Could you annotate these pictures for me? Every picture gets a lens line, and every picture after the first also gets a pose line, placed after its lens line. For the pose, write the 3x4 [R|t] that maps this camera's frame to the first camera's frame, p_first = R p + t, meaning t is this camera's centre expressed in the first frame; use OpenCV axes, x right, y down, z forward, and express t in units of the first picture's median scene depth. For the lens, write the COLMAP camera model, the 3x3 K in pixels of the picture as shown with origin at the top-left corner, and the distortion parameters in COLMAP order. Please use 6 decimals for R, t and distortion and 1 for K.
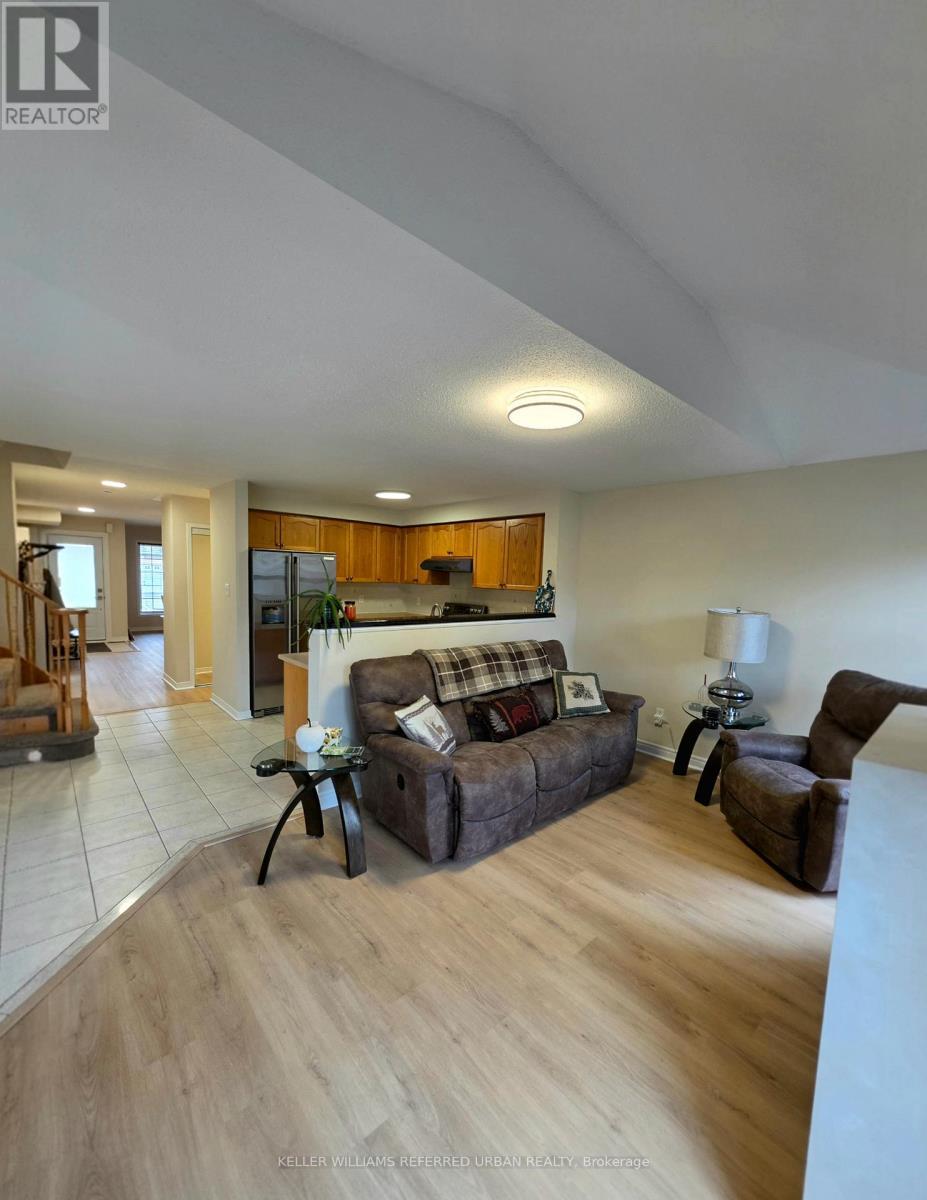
lens RADIAL K [[468.1, 0, 458.8], [0, 468.1, 607.8], [0, 0, 1]] dist [-0.000562, 0.000033]
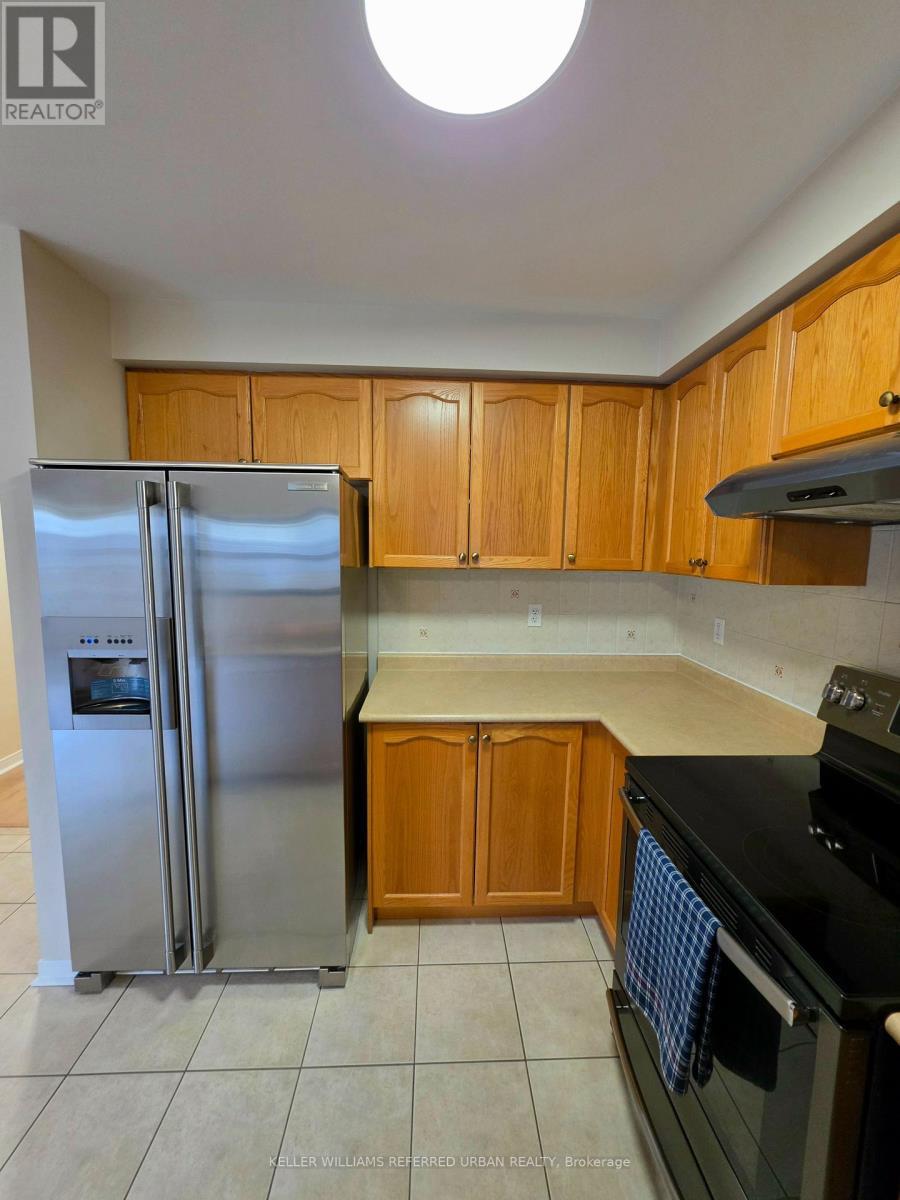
lens RADIAL K [[476.2, 0, 452.5], [0, 476.2, 600.3], [0, 0, 1]] dist [-0.003957, 0.000034]
pose [[0.772976, 0.050293, -0.632438, -0.033253], [-0.031029, 0.998657, 0.041491, -0.051709], [0.633675, -0.012448, 0.773499, 0.813229]]
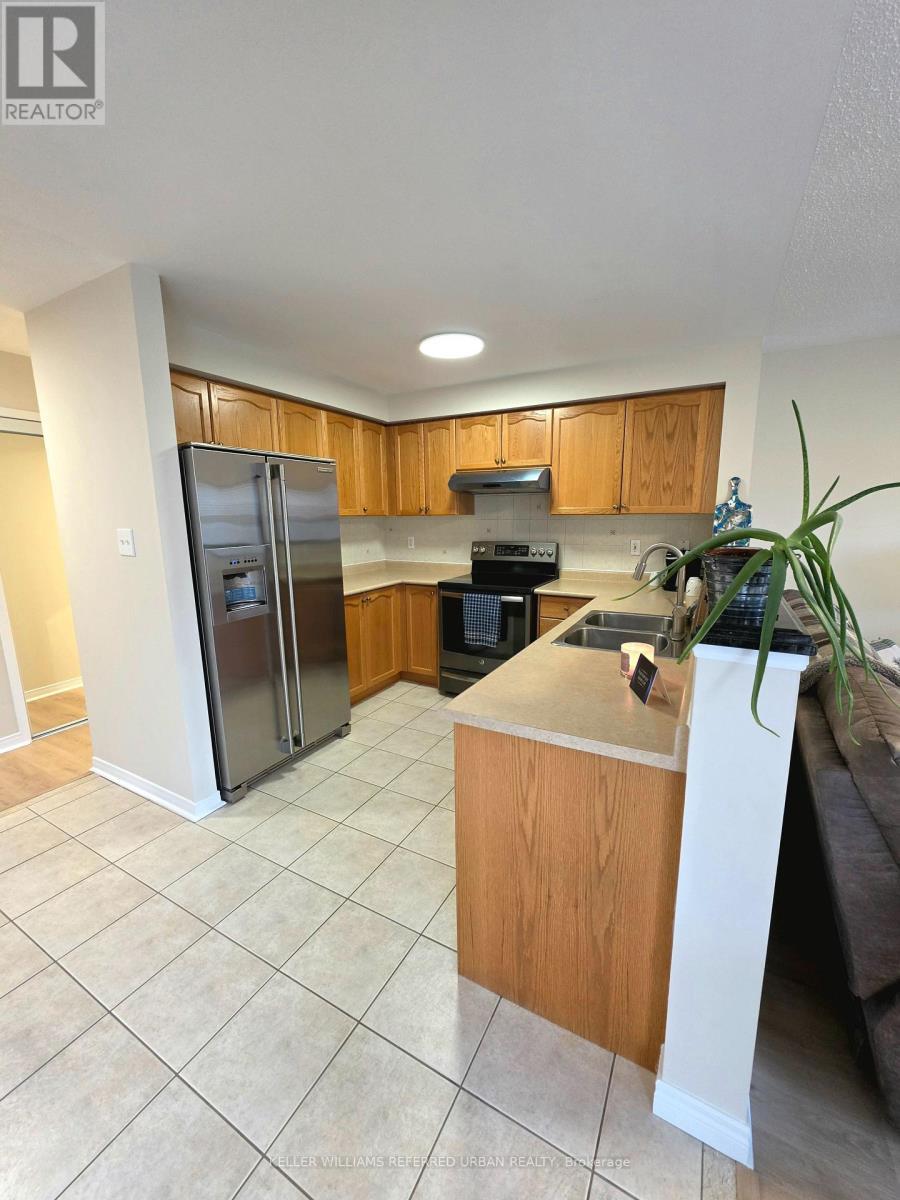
lens RADIAL K [[476.2, 0, 451.6], [0, 476.2, 592.6], [0, 0, 1]] dist [-0.003957, 0.000034]
pose [[0.943066, -0.096079, 0.318426, -0.316655], [0.063229, 0.991698, 0.111966, -0.019247], [-0.326540, -0.085457, 0.941312, 0.426784]]
